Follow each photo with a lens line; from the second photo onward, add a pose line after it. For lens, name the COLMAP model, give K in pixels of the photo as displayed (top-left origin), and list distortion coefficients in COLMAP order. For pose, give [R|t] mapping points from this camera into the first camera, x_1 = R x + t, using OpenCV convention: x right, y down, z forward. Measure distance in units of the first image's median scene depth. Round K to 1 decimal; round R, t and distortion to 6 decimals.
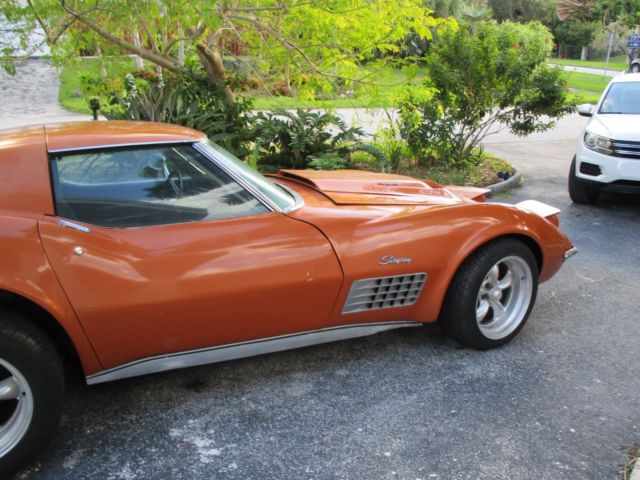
lens RADIAL K [[565.6, 0, 315.1], [0, 565.6, 240.7], [0, 0, 1]] dist [-0.037599, -0.004397]
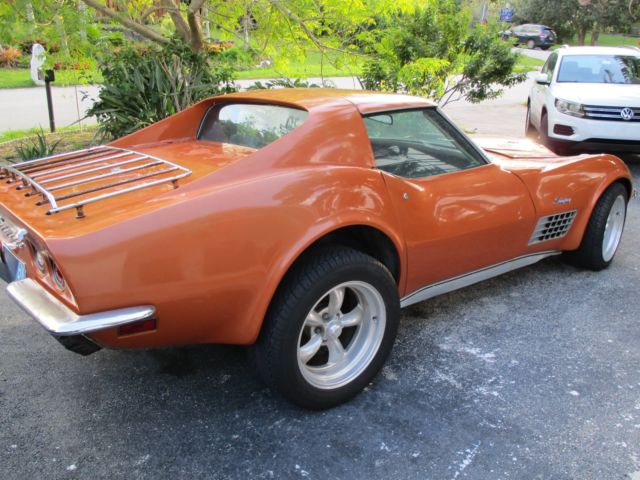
lens RADIAL K [[565.6, 0, 315.1], [0, 565.6, 240.7], [0, 0, 1]] dist [-0.037599, -0.004397]
pose [[0.974154, -0.065755, 0.216101, -0.613185], [0.054857, 0.996920, 0.056056, 0.020725], [-0.219121, -0.042752, 0.974761, -0.100305]]
